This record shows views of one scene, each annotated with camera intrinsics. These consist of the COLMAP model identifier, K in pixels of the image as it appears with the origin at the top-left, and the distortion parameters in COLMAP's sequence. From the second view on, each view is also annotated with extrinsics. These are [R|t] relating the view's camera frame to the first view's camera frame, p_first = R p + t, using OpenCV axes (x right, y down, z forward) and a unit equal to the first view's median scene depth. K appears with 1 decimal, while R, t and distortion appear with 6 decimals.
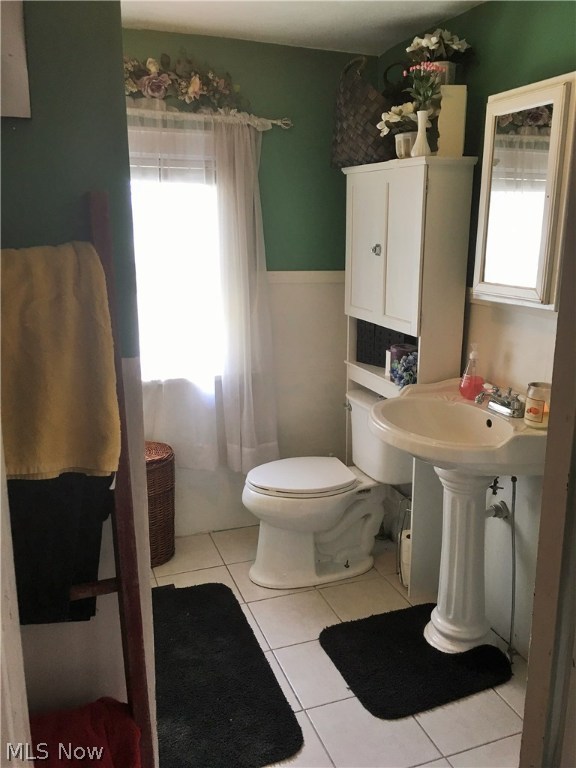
lens RADIAL K [[653.8, 0, 288.0], [0, 653.8, 384.0], [0, 0, 1]] dist [0.096218, -0.135152]
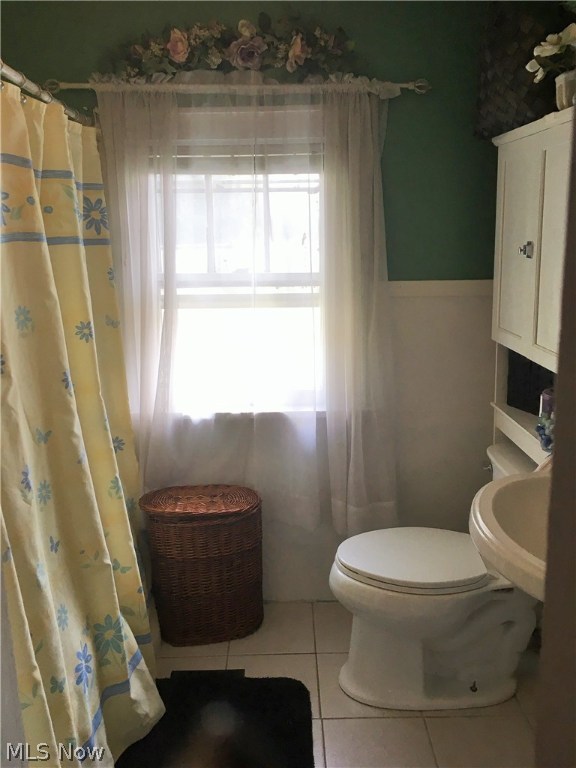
lens RADIAL K [[653.8, 0, 288.0], [0, 653.8, 384.0], [0, 0, 1]] dist [0.096218, -0.135152]
pose [[0.939889, 0.049803, -0.337829, 0.132965], [-0.053582, 0.998562, -0.001863, -0.046478], [0.337250, 0.019853, 0.941206, 0.251754]]
